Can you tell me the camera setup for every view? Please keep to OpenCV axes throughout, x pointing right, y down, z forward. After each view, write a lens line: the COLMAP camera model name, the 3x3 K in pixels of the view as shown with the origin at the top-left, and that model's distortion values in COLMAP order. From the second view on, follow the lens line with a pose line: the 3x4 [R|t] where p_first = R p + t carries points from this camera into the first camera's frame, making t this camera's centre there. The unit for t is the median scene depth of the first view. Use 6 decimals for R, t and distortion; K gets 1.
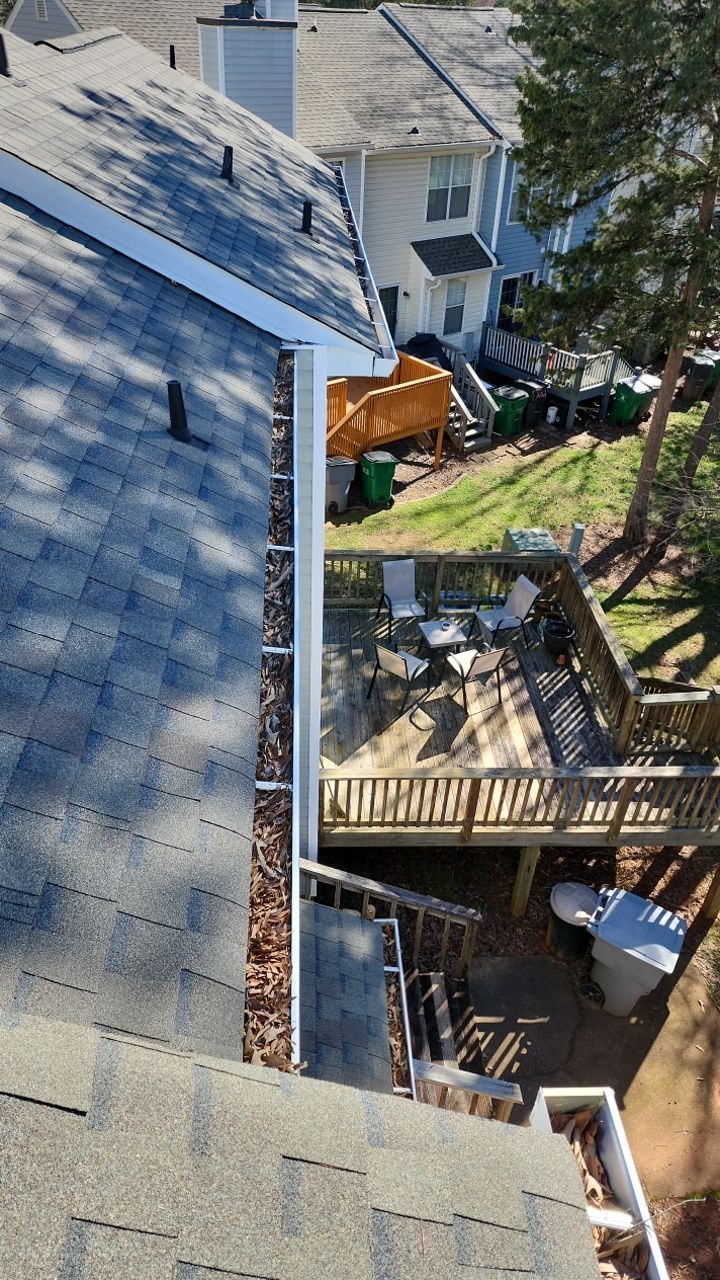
lens RADIAL K [[866.5, 0, 369.6], [0, 866.5, 648.0], [0, 0, 1]] dist [0.082598, -0.075687]
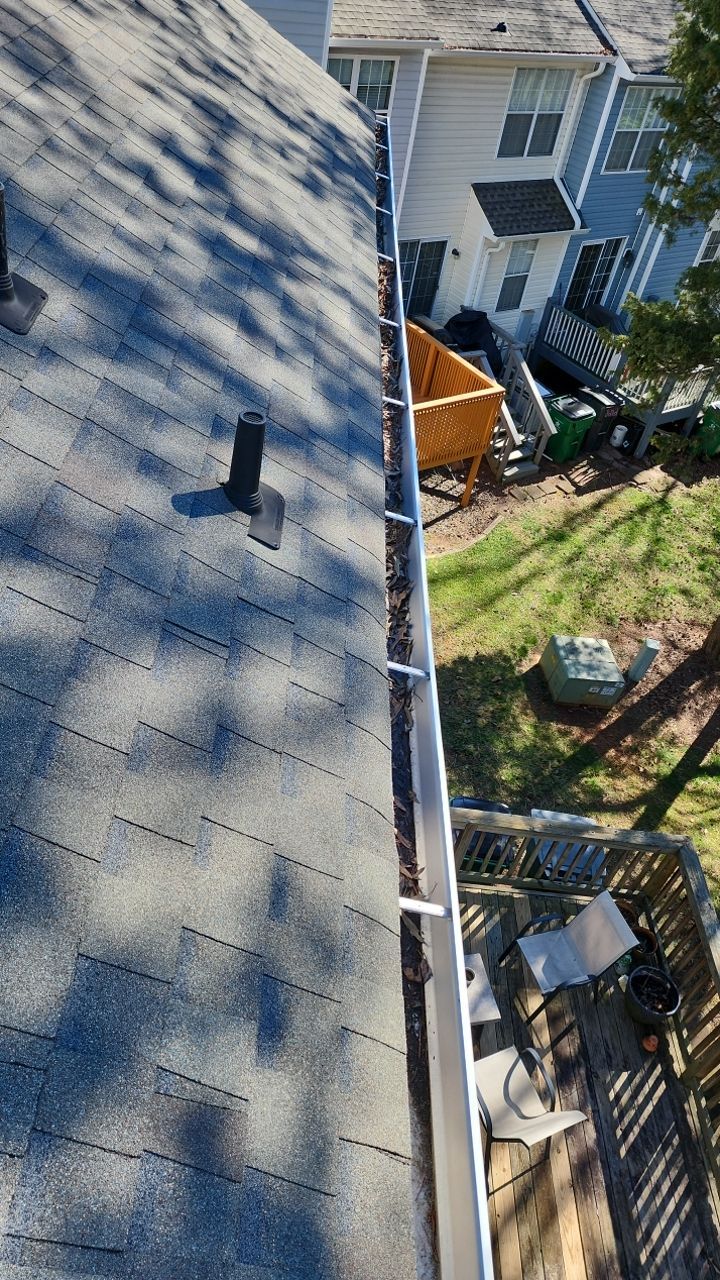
lens RADIAL K [[866.5, 0, 369.6], [0, 866.5, 648.0], [0, 0, 1]] dist [0.082598, -0.075687]
pose [[0.991468, 0.127615, 0.026555, -0.009243], [-0.129724, 0.985944, 0.105296, -0.154605], [-0.012744, -0.107842, 0.994086, 0.239351]]
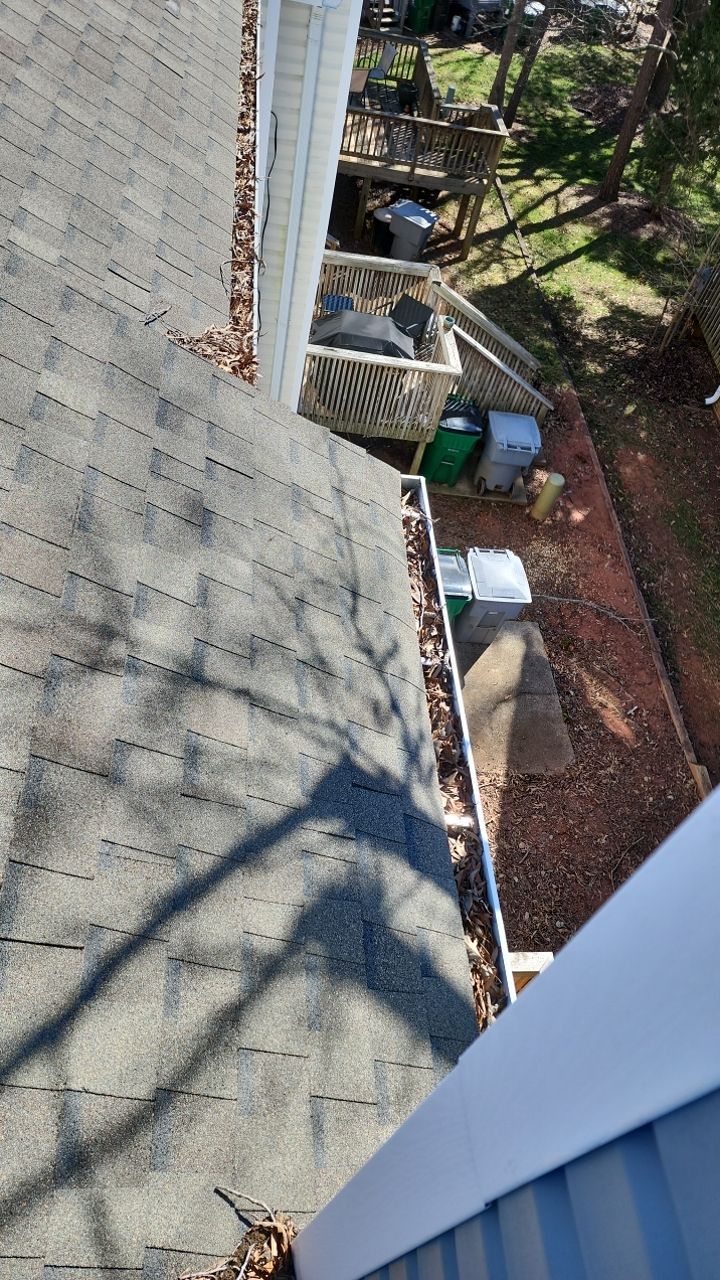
lens RADIAL K [[866.5, 0, 369.6], [0, 866.5, 648.0], [0, 0, 1]] dist [0.082598, -0.075687]
pose [[0.989429, 0.081757, 0.119773, 0.017073], [-0.109752, 0.962012, 0.249976, 0.312085], [-0.094786, -0.260479, 0.960815, -0.449345]]
